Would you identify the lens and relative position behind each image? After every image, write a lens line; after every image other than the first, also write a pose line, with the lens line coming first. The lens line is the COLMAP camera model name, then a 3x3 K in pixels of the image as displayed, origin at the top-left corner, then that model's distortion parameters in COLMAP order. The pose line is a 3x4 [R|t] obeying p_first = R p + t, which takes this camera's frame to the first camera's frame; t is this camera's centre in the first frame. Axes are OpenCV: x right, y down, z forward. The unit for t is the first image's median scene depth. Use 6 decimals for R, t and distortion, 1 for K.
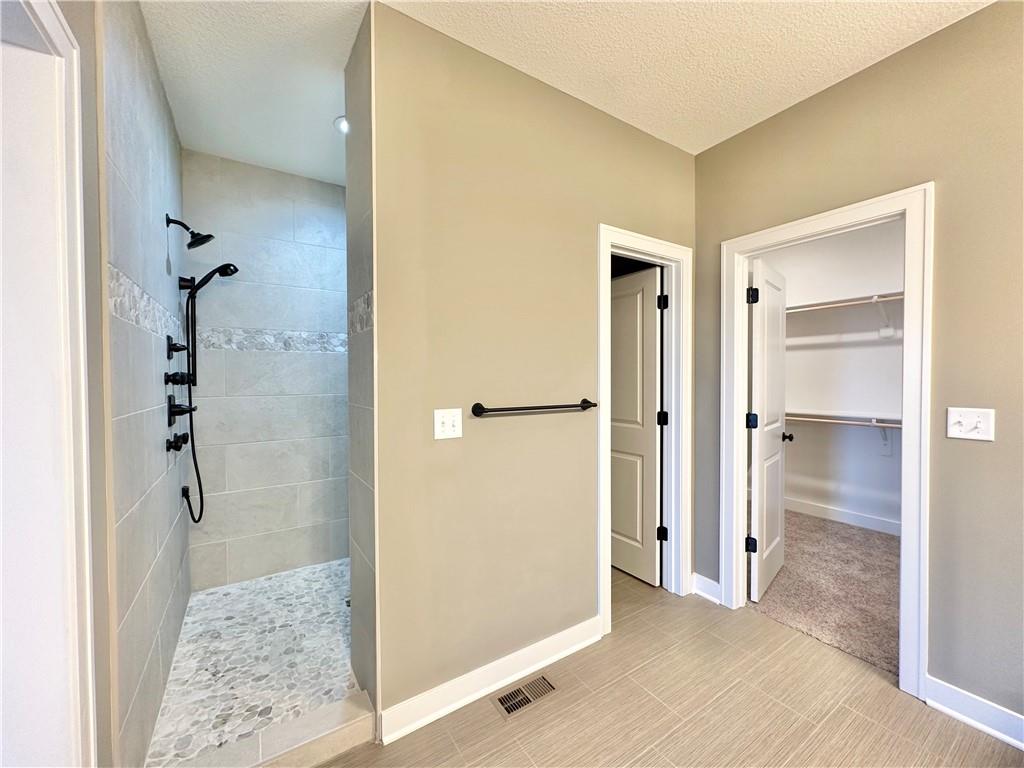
lens RADIAL K [[405.0, 0, 511.4], [0, 405.0, 383.7], [0, 0, 1]] dist [-0.000619, 0.000904]
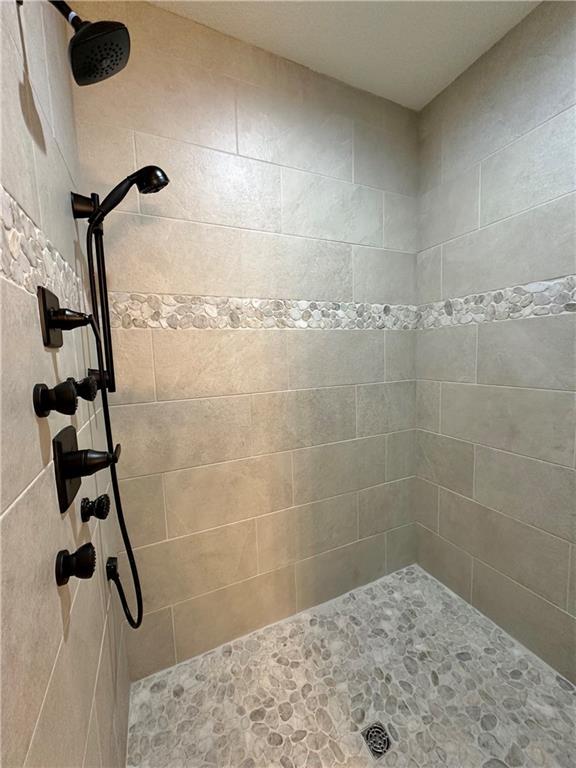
lens RADIAL K [[303.7, 0, 288.3], [0, 303.7, 384.0], [0, 0, 1]] dist [-0.000619, 0.000904]
pose [[0.989655, -0.012635, -0.142908, -0.424944], [0.025244, 0.995908, 0.086771, -0.033131], [0.141227, -0.089481, 0.985925, 0.547994]]
